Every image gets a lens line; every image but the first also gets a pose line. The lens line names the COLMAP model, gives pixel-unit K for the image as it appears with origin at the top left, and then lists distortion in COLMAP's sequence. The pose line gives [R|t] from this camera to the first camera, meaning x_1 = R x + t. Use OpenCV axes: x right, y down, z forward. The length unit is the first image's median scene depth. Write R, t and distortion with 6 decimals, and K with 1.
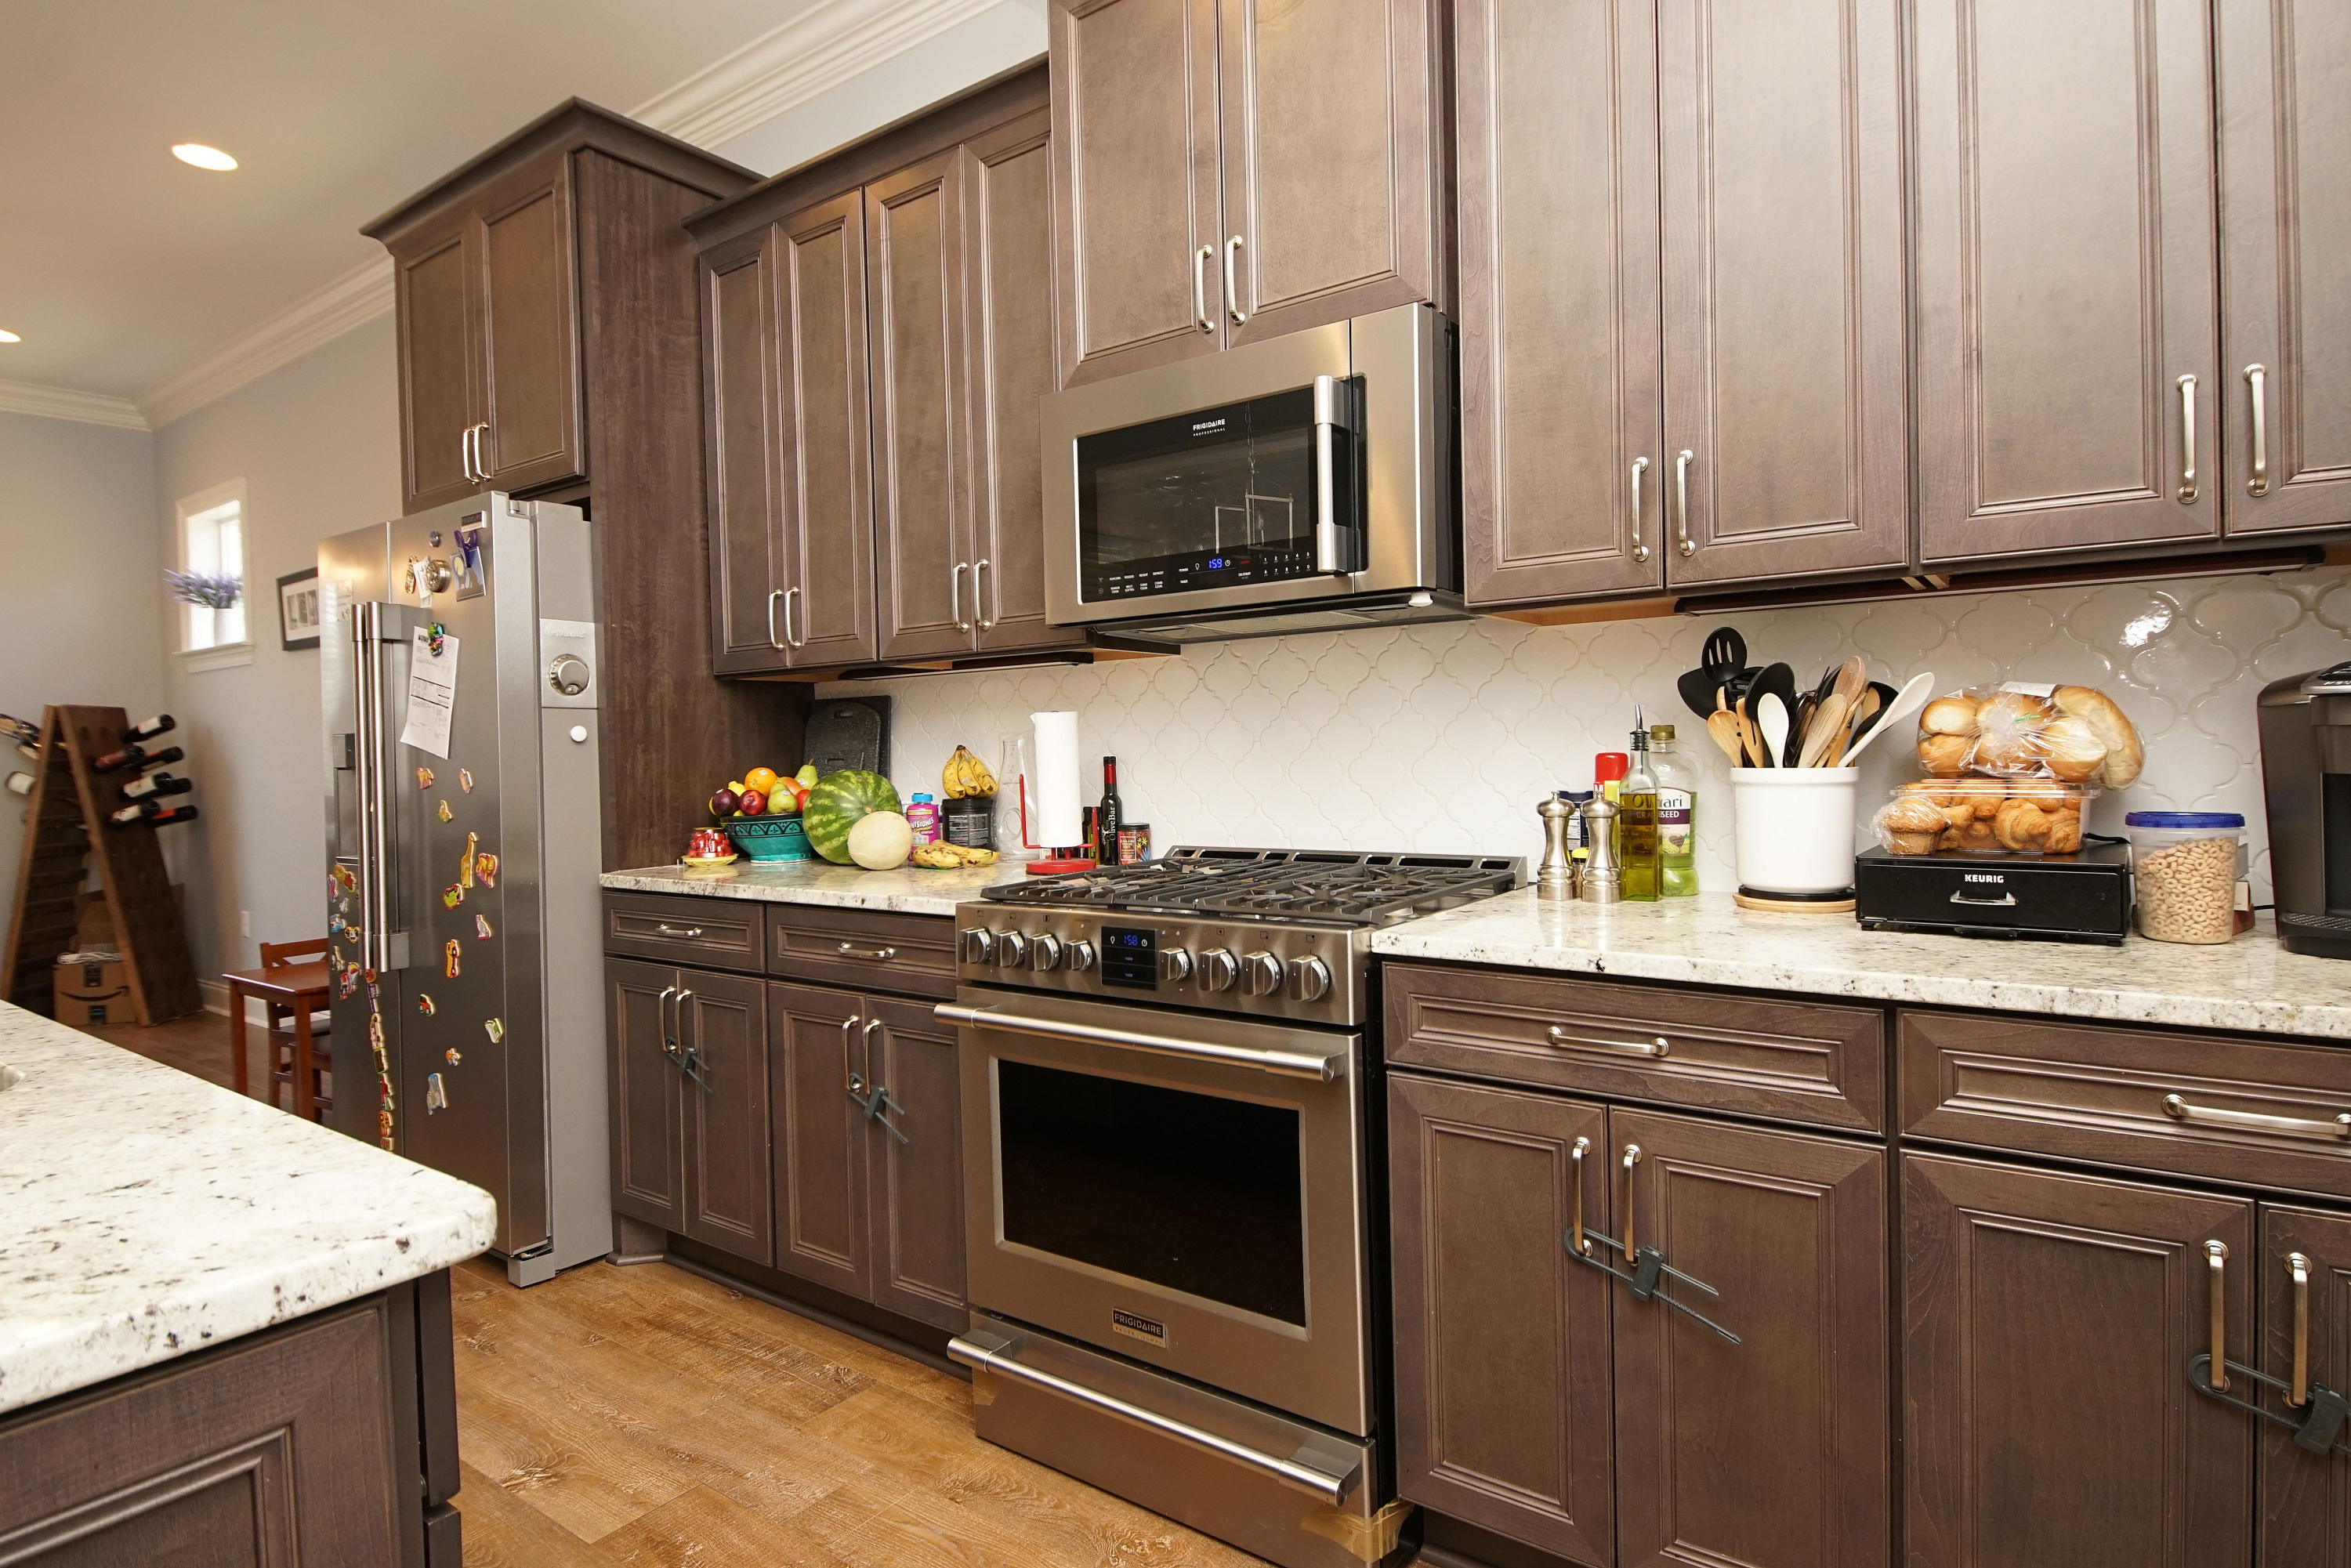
lens RADIAL K [[1260.3, 0, 1140.1], [0, 1260.3, 768.8], [0, 0, 1]] dist [0.042081, -0.035715]
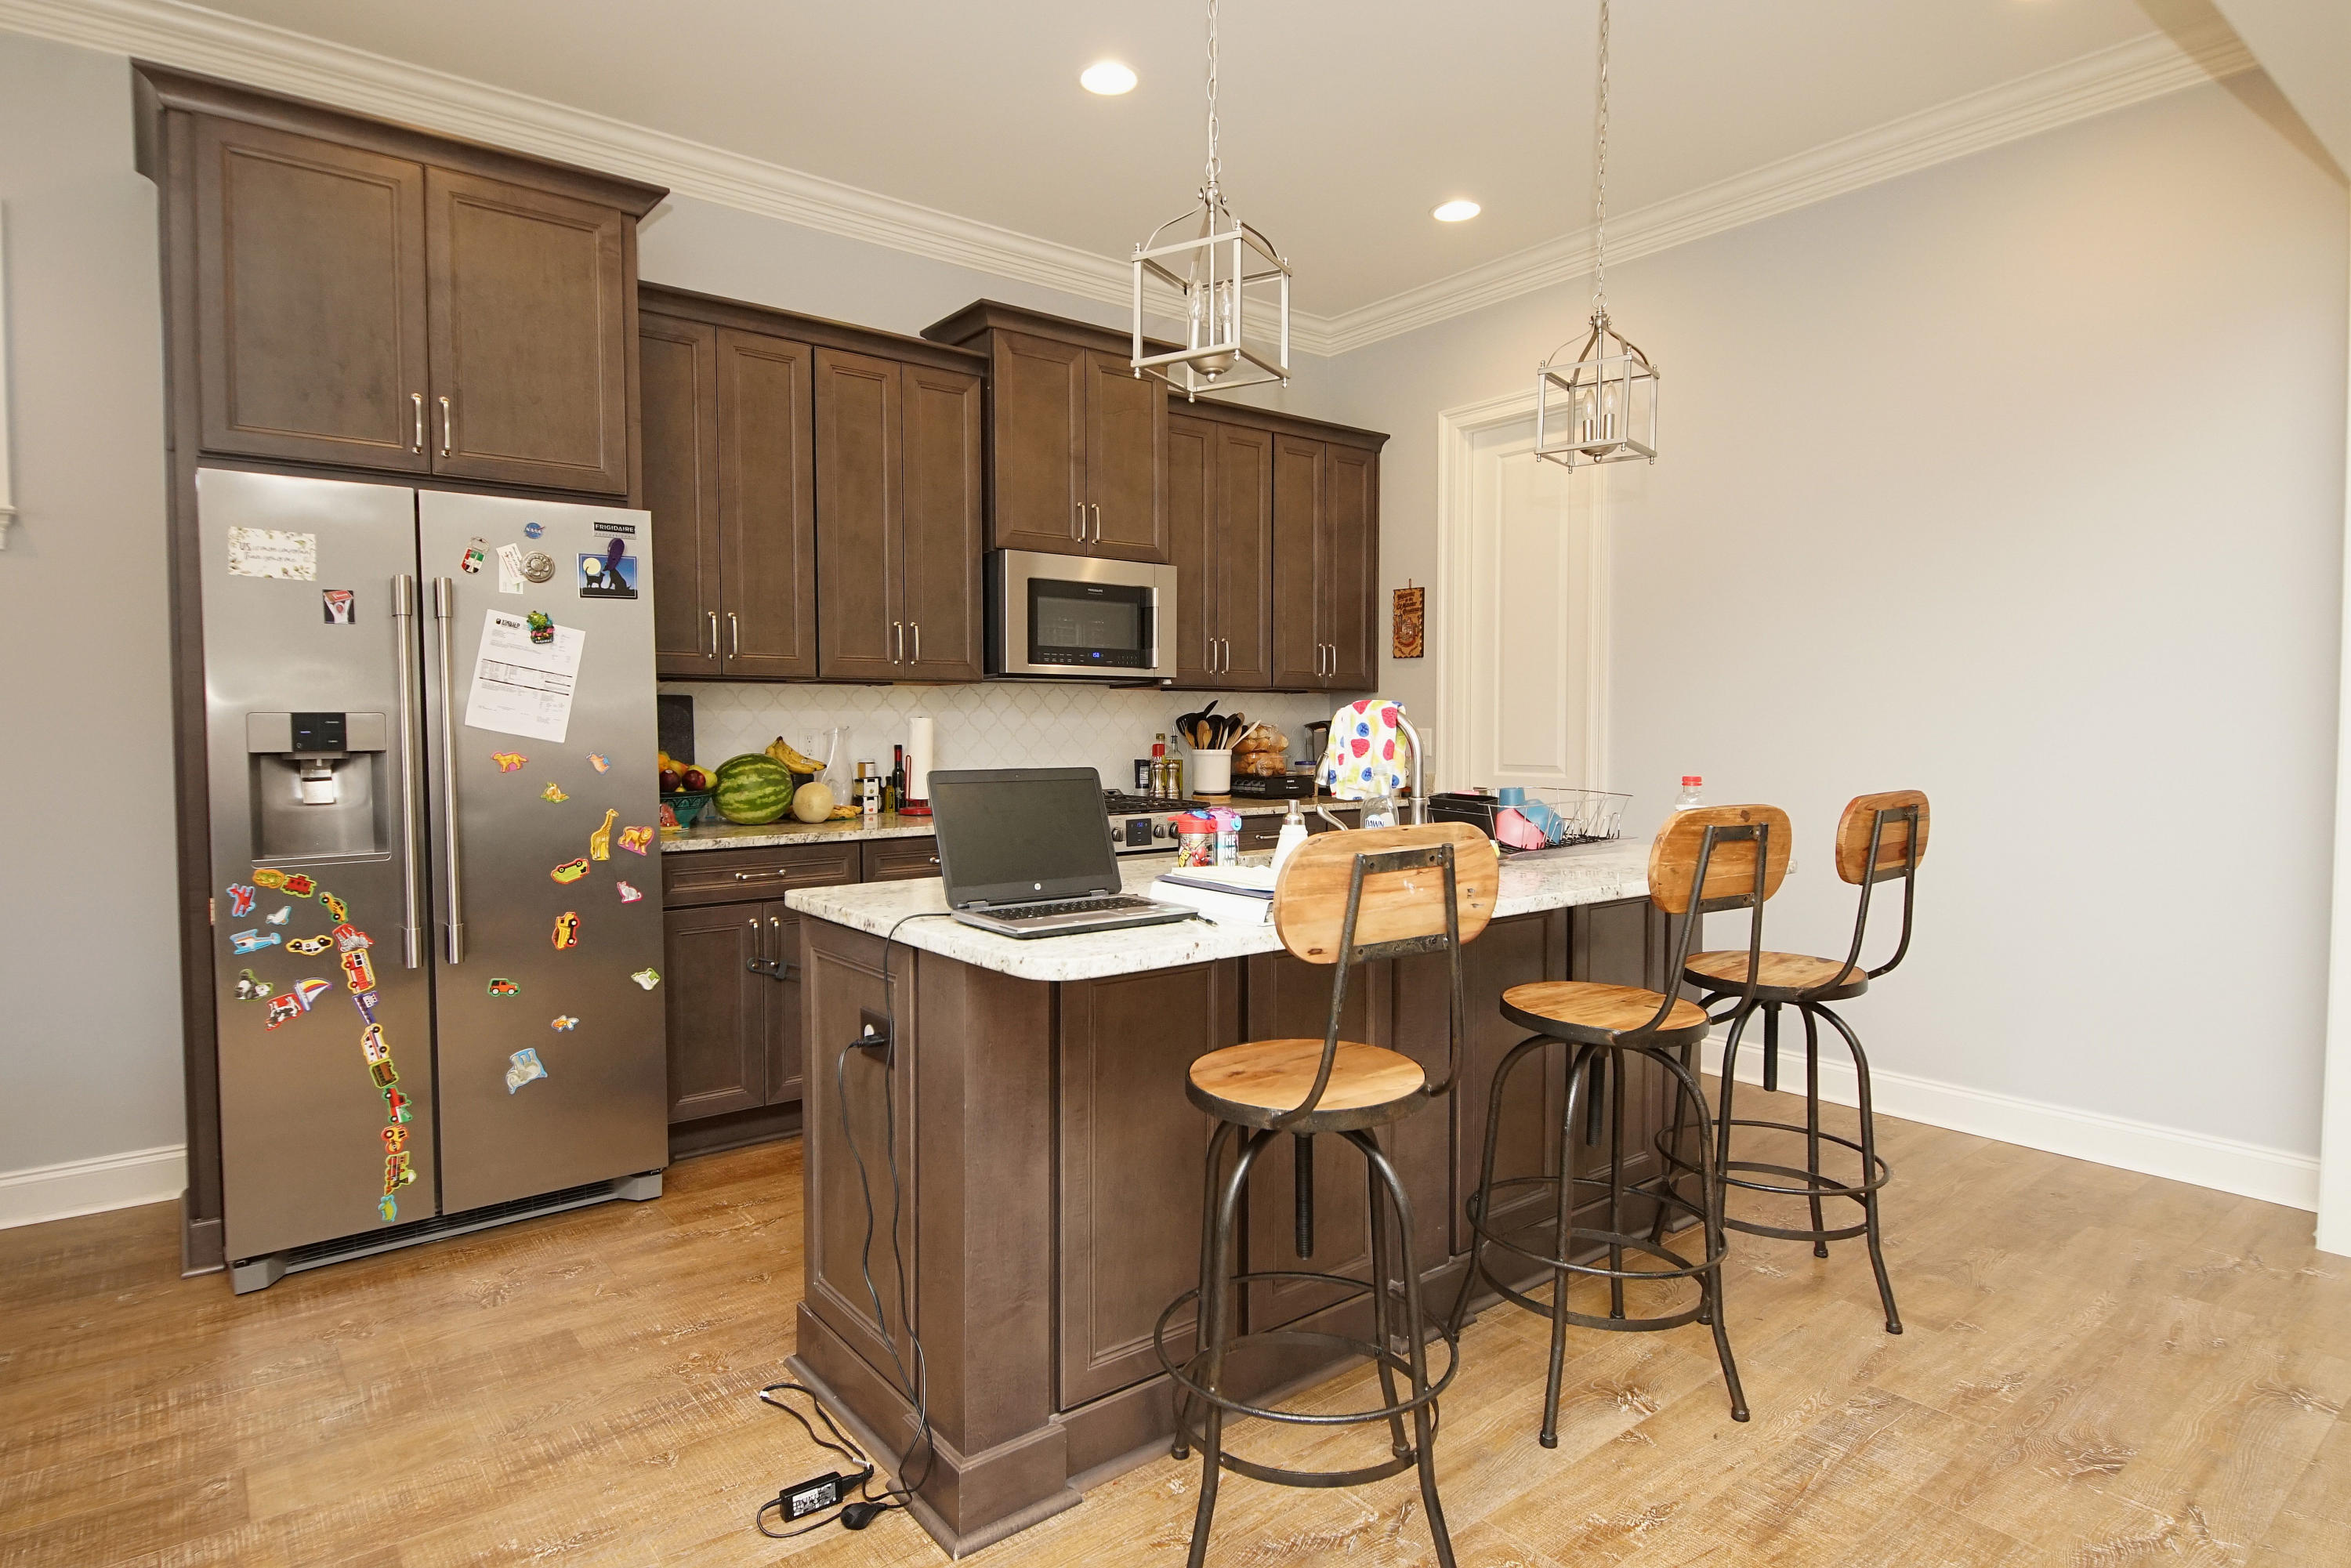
lens RADIAL K [[1256.9, 0, 1152.1], [0, 1256.9, 770.5], [0, 0, 1]] dist [0.039524, -0.036827]
pose [[0.266284, -0.011937, 0.963821, -1.534399], [0.013422, 0.999872, 0.008675, 0.013733], [-0.963801, 0.010627, 0.266410, 0.264912]]
